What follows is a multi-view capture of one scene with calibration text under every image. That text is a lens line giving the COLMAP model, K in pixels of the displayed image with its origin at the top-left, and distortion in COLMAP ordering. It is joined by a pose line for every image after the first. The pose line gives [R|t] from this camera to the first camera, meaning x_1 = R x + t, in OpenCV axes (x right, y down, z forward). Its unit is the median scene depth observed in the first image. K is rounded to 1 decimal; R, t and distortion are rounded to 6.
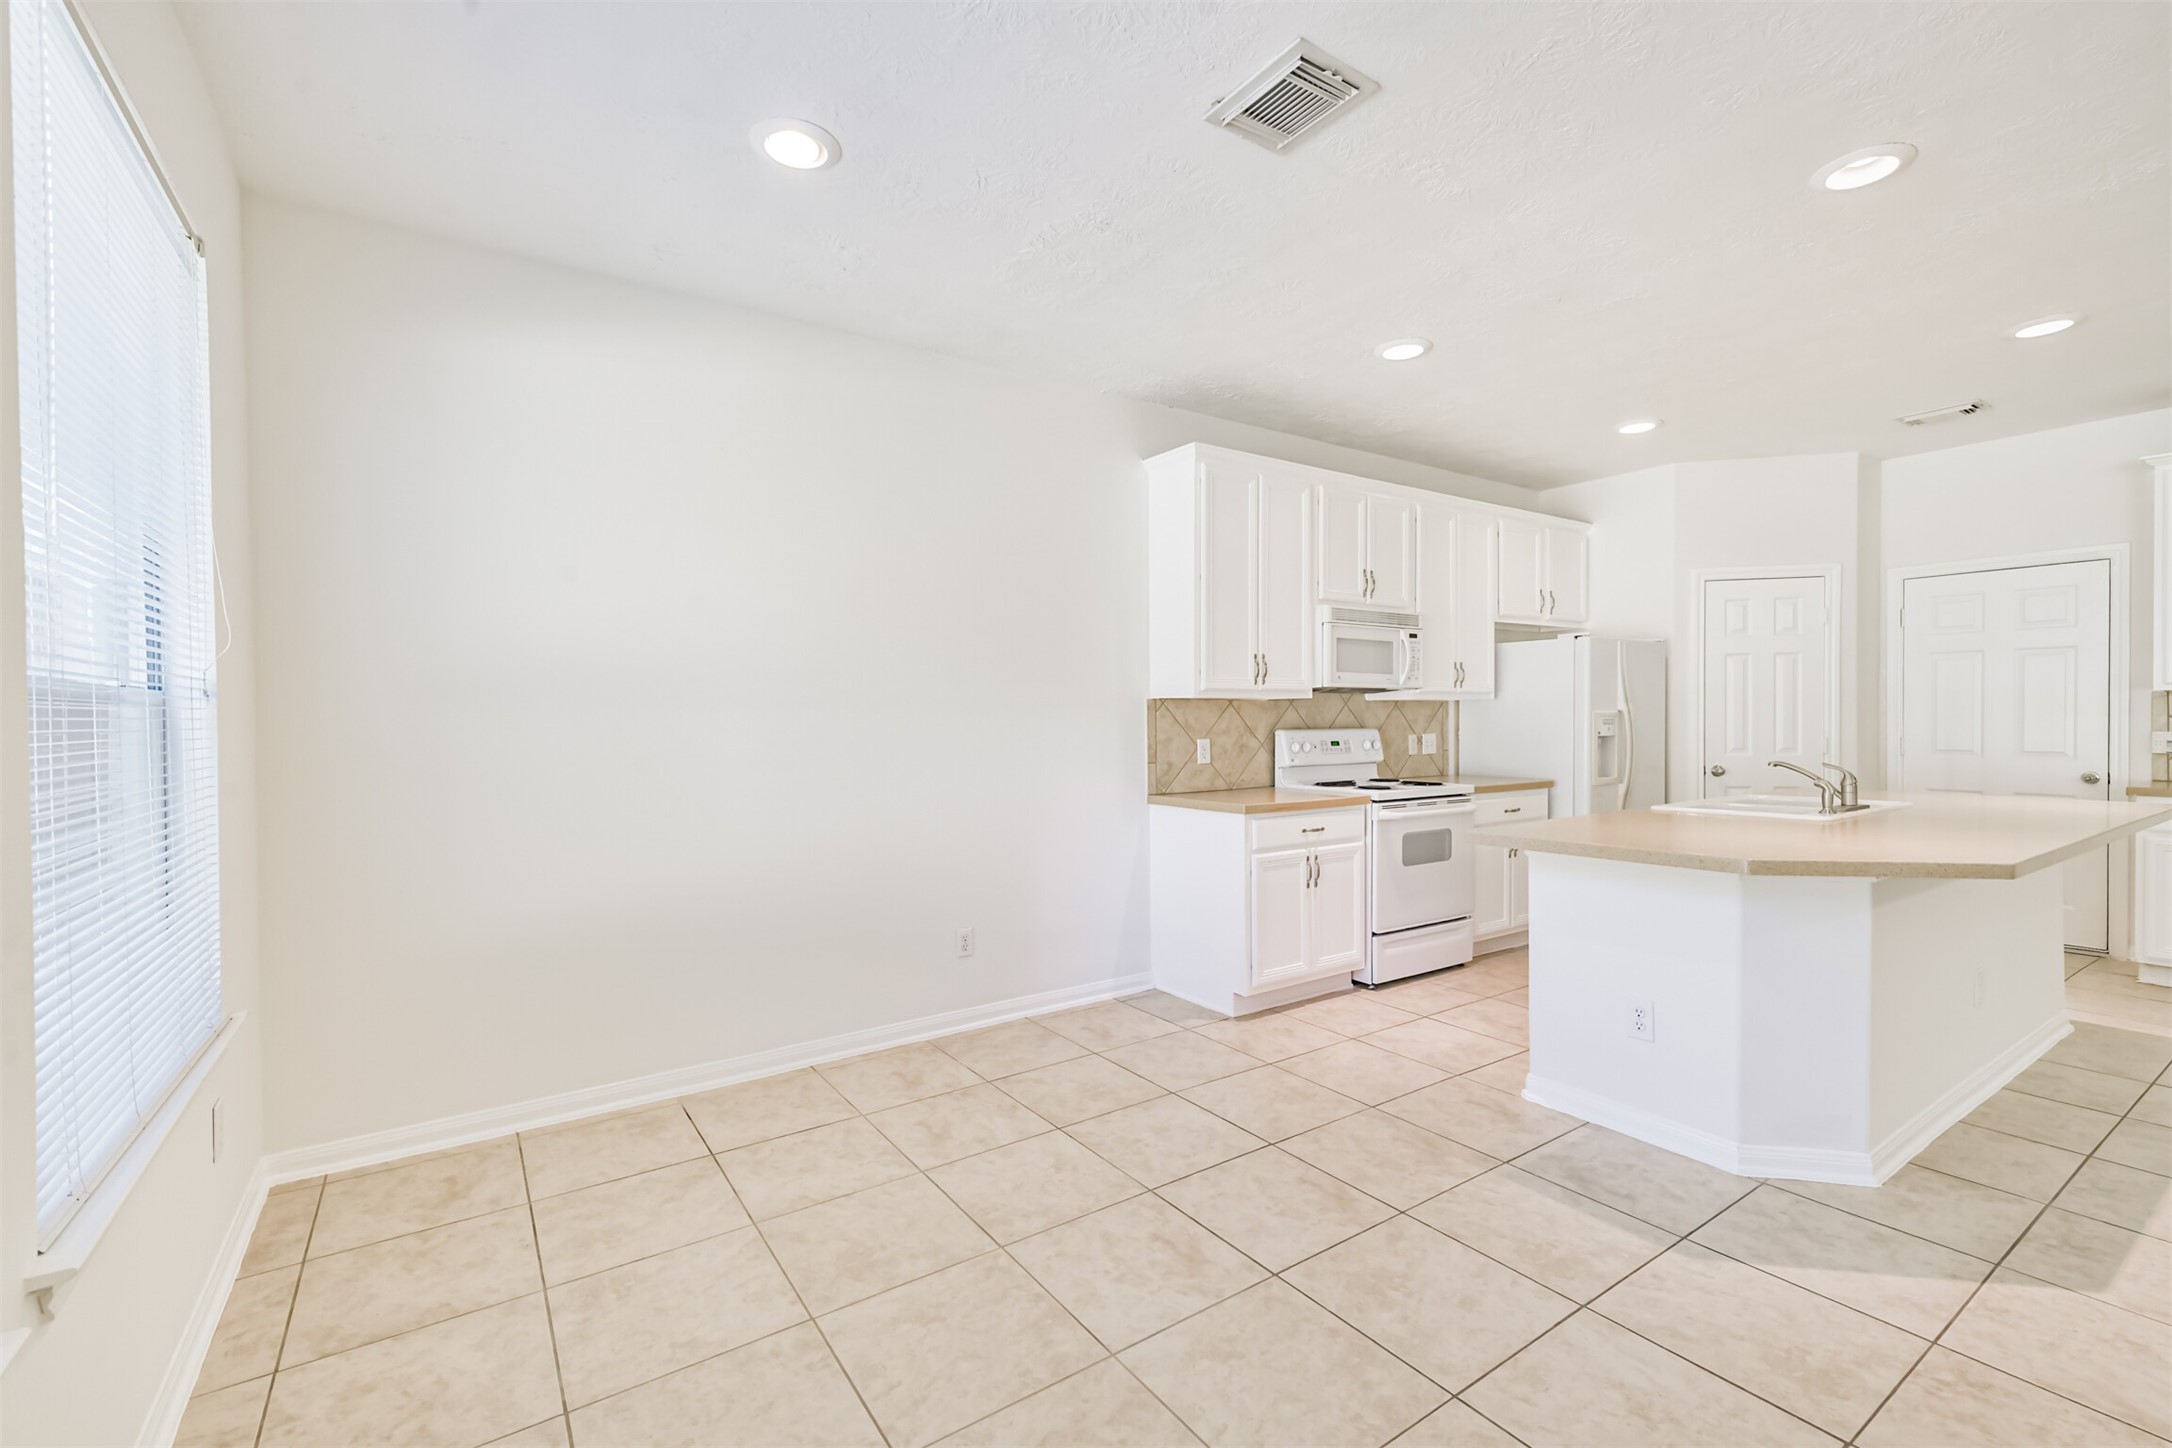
lens RADIAL K [[933.8, 0, 1086.8], [0, 933.8, 732.4], [0, 0, 1]] dist [0.023546, -0.008013]
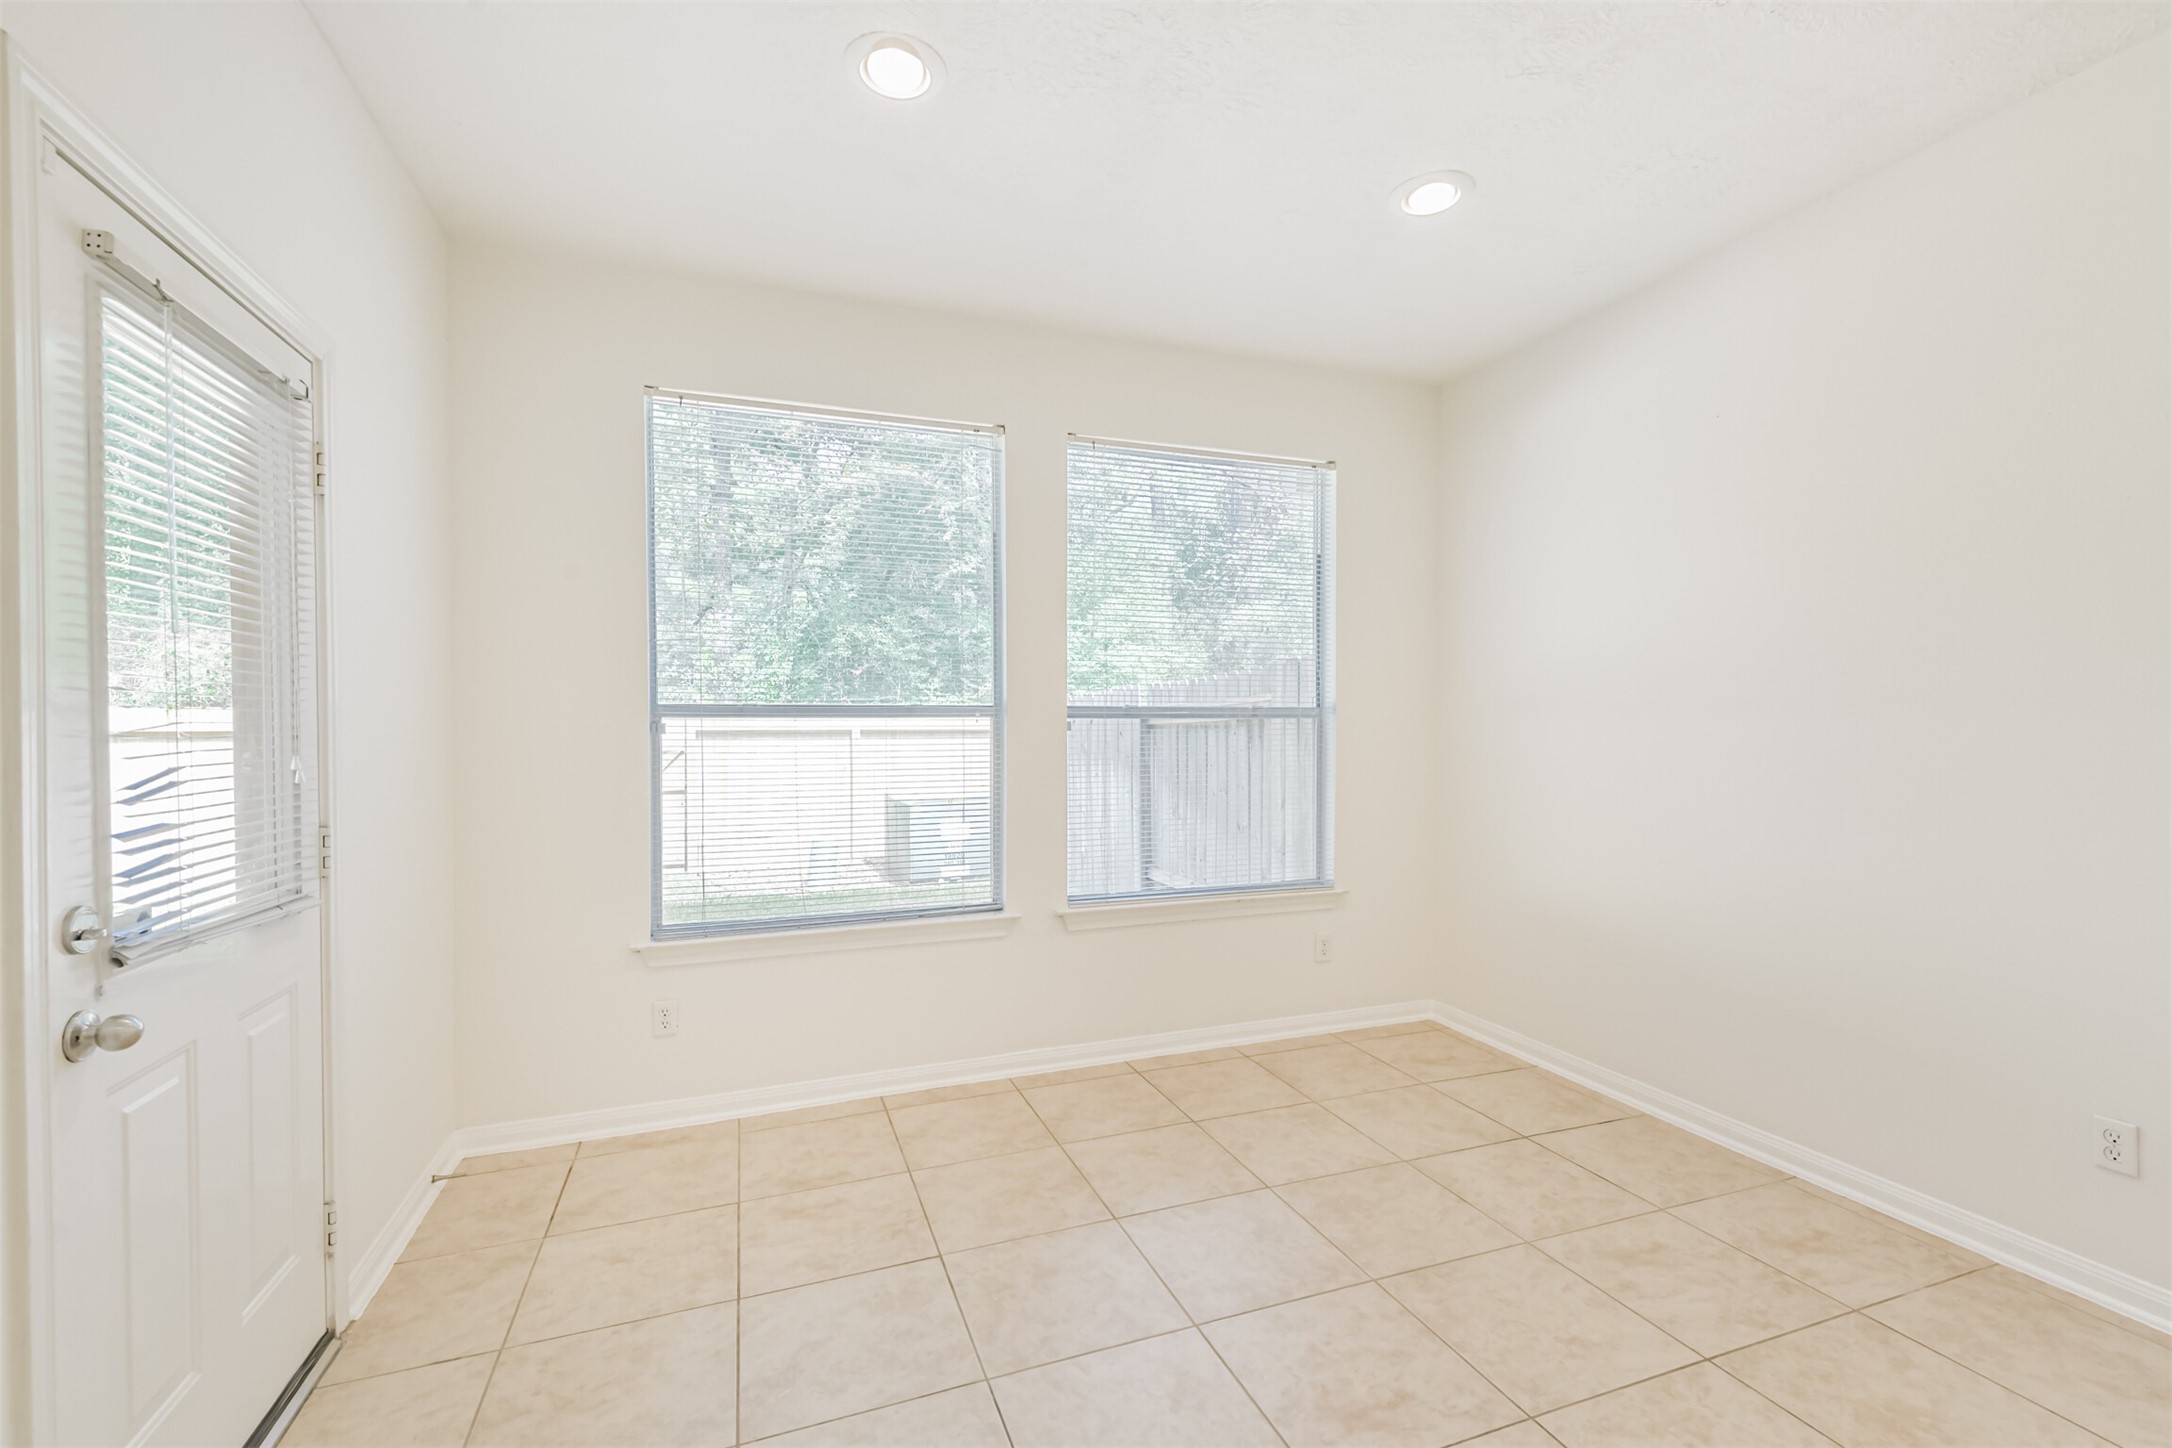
lens RADIAL K [[933.8, 0, 1086.8], [0, 933.8, 732.4], [0, 0, 1]] dist [0.023546, -0.008013]
pose [[-0.243282, 0.017899, -0.969790, 0.444177], [-0.010889, 0.999716, 0.021183, -0.013813], [0.969894, 0.015714, -0.243018, 0.463309]]
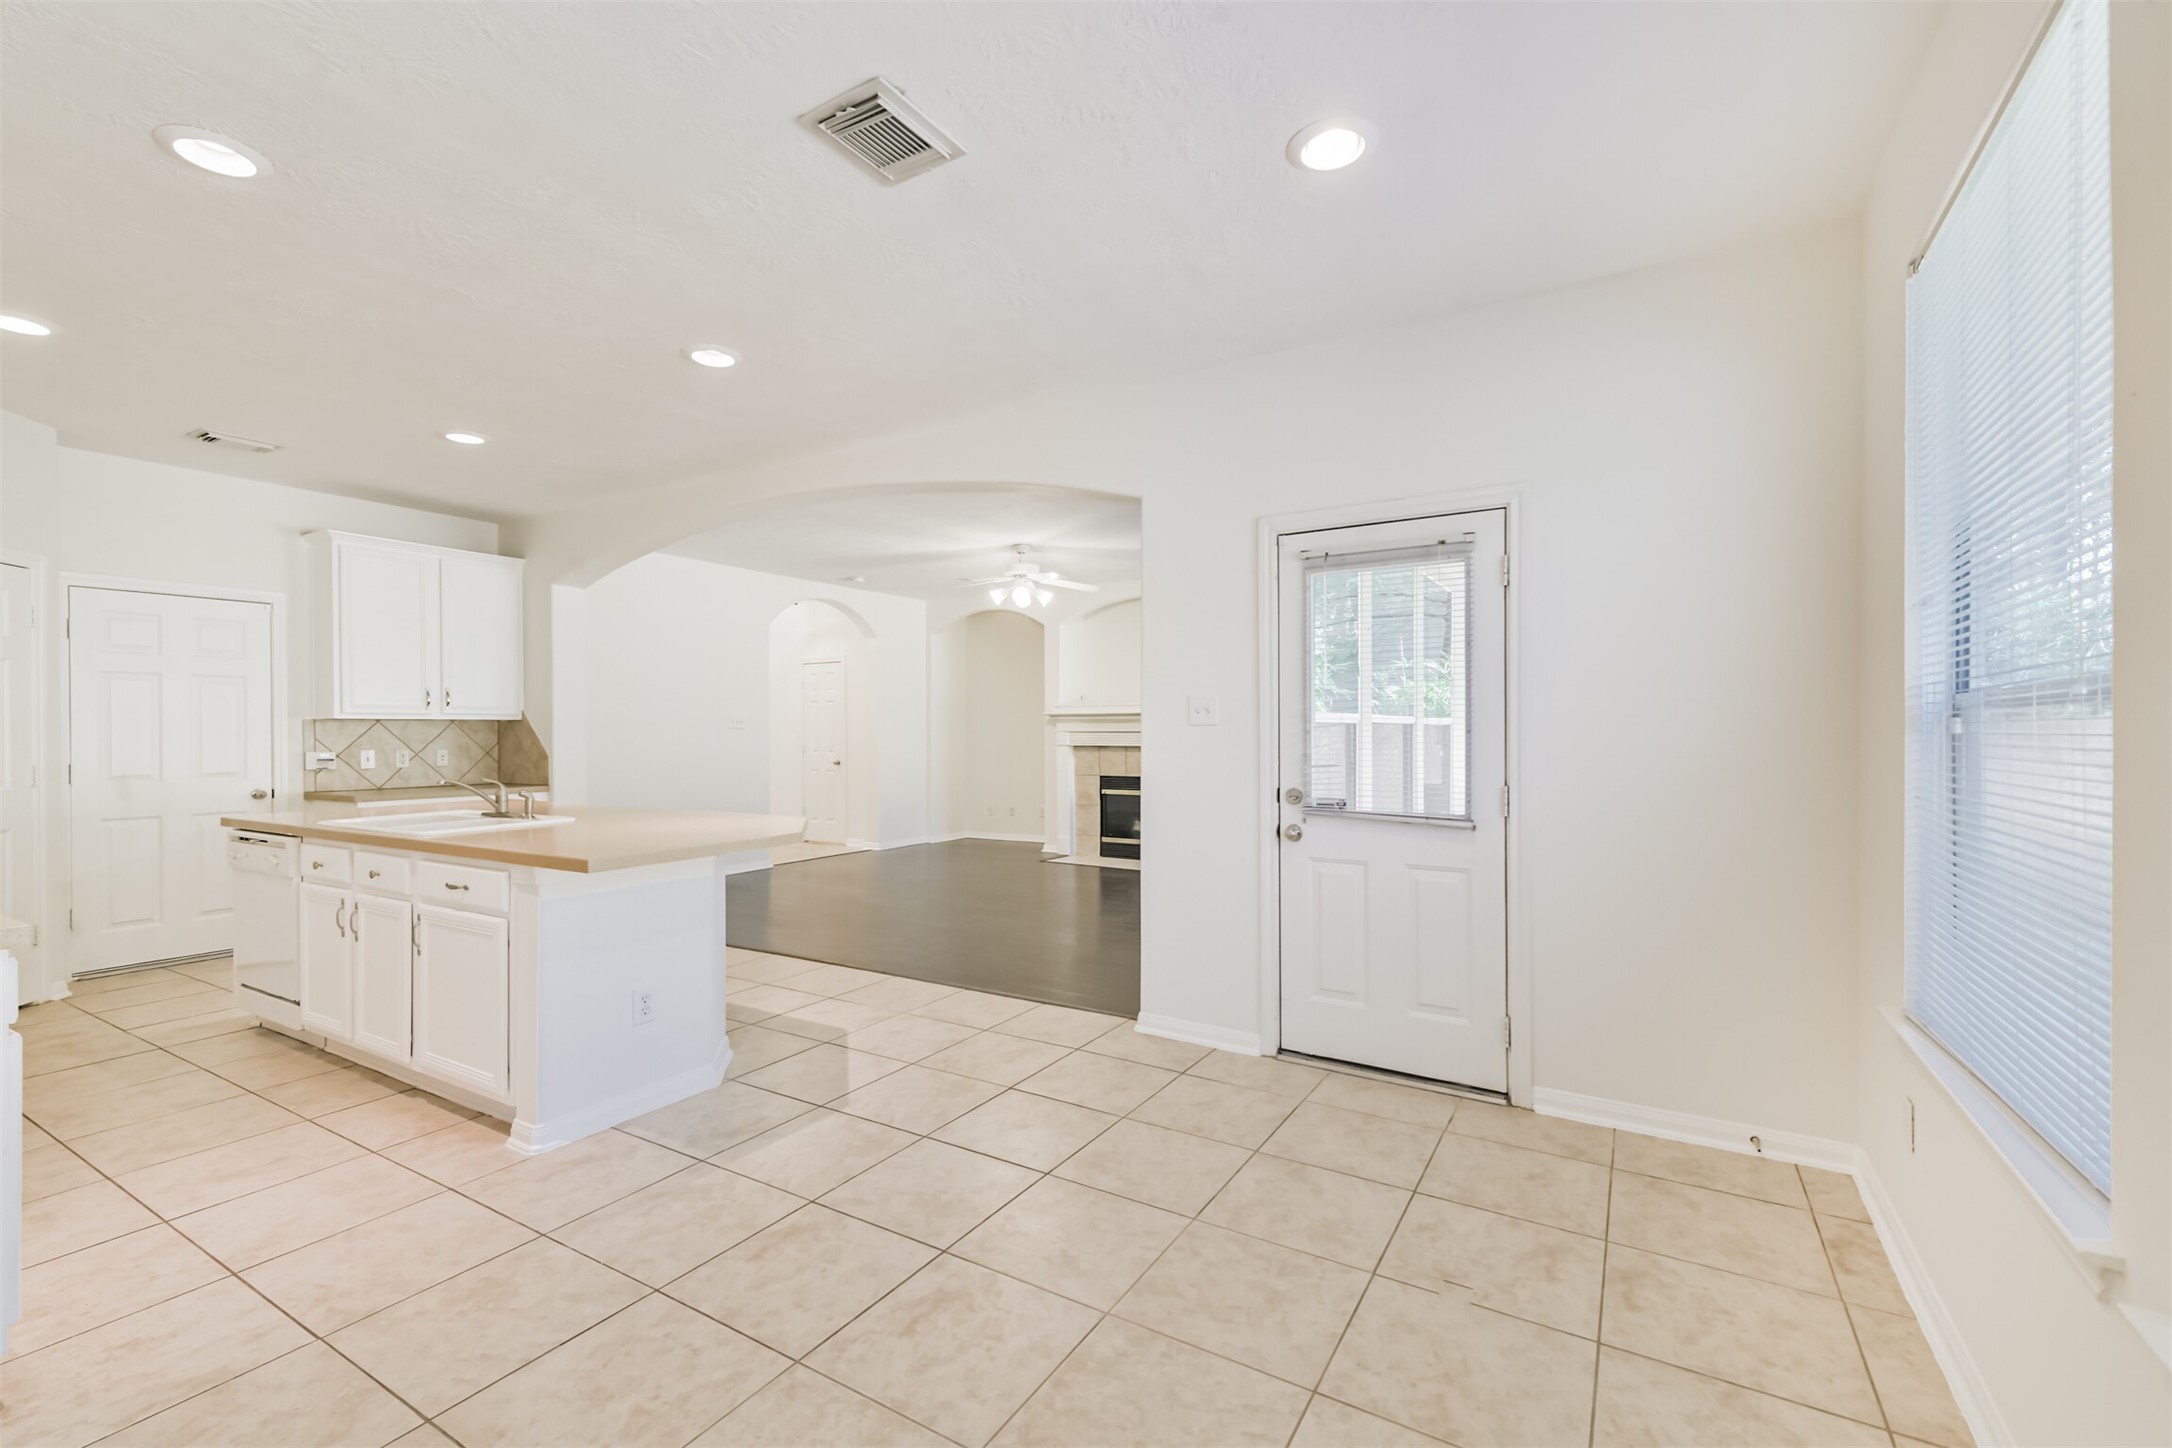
lens RADIAL K [[926.2, 0, 1077.1], [0, 926.2, 735.4], [0, 0, 1]] dist [0.028987, -0.008387]
pose [[-0.407282, 0.004530, 0.913291, -0.389714], [0.022299, 0.999739, 0.004985, -0.005953], [-0.913030, 0.022395, -0.407276, 0.598144]]
